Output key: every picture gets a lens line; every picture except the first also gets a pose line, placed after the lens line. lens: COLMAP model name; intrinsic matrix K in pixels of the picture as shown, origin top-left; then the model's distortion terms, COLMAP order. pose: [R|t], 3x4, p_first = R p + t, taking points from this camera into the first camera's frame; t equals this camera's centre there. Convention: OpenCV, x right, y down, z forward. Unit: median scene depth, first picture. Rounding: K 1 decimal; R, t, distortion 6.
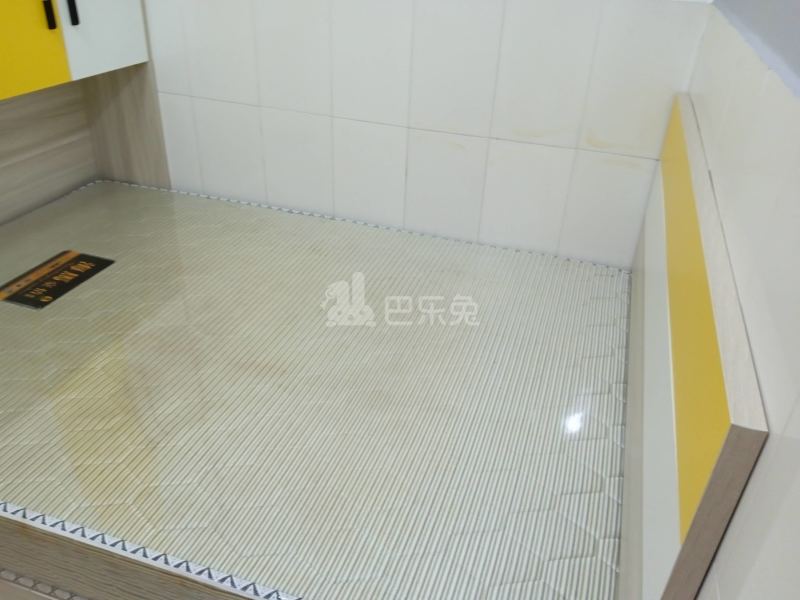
lens RADIAL K [[661.3, 0, 396.6], [0, 661.3, 297.2], [0, 0, 1]] dist [0.107782, -0.149342]
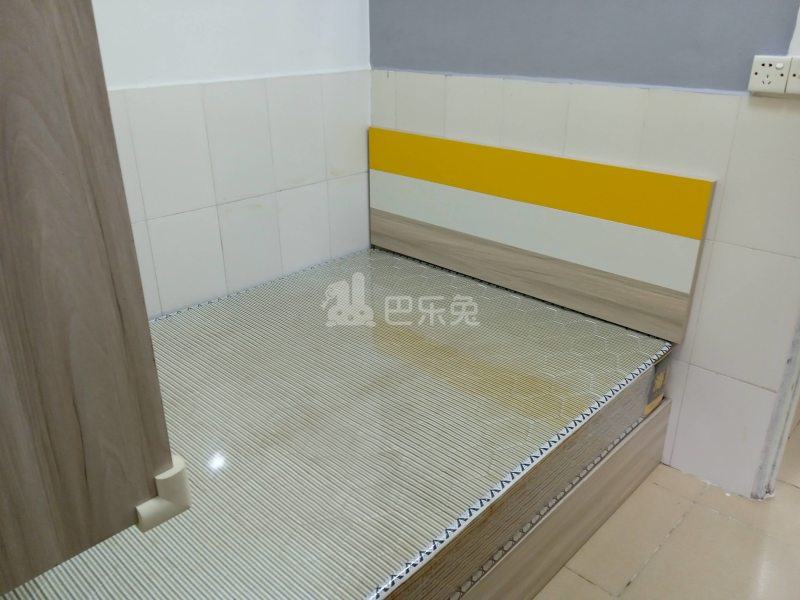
lens RADIAL K [[651.8, 0, 400.0], [0, 651.8, 300.0], [0, 0, 1]] dist [0.139591, -0.308808]
pose [[0.427438, -0.402230, 0.809634, -0.786911], [0.474191, 0.862237, 0.178019, -0.159044], [-0.769701, 0.307829, 0.559287, 0.169919]]
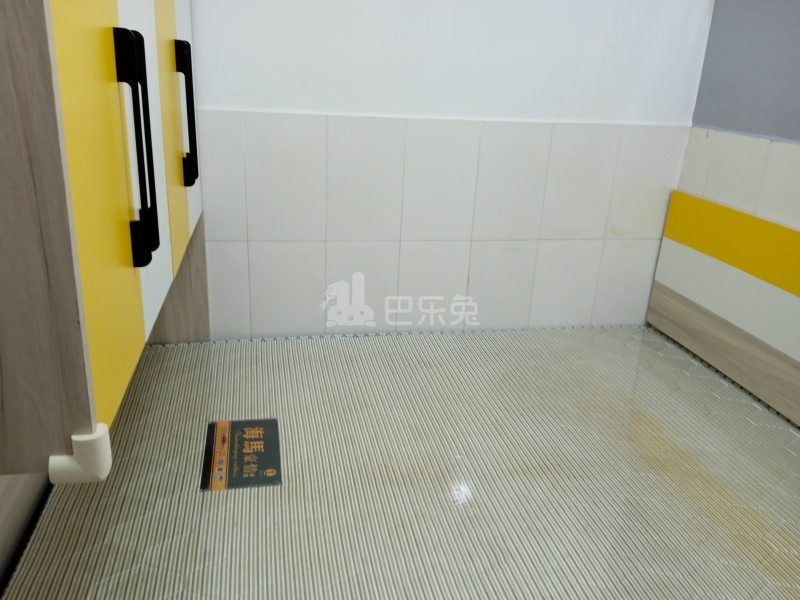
lens RADIAL K [[661.3, 0, 396.6], [0, 661.3, 297.2], [0, 0, 1]] dist [0.107782, -0.149342]
pose [[0.862186, -0.165049, 0.478951, -0.618861], [0.239107, 0.966084, -0.097513, -0.077975], [-0.446613, 0.198595, 0.872409, 0.085978]]
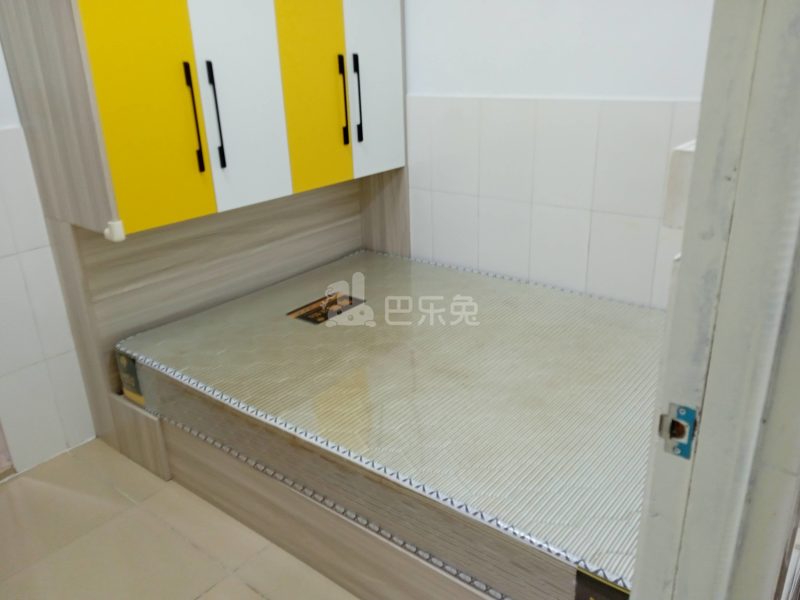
lens RADIAL K [[648.2, 0, 404.1], [0, 648.2, 302.4], [0, 0, 1]] dist [0.102783, 0.000259]
pose [[0.938537, 0.060330, -0.339866, 0.110045], [-0.108658, 0.986189, -0.124998, 0.101429], [0.327631, 0.154244, 0.932130, -0.226150]]
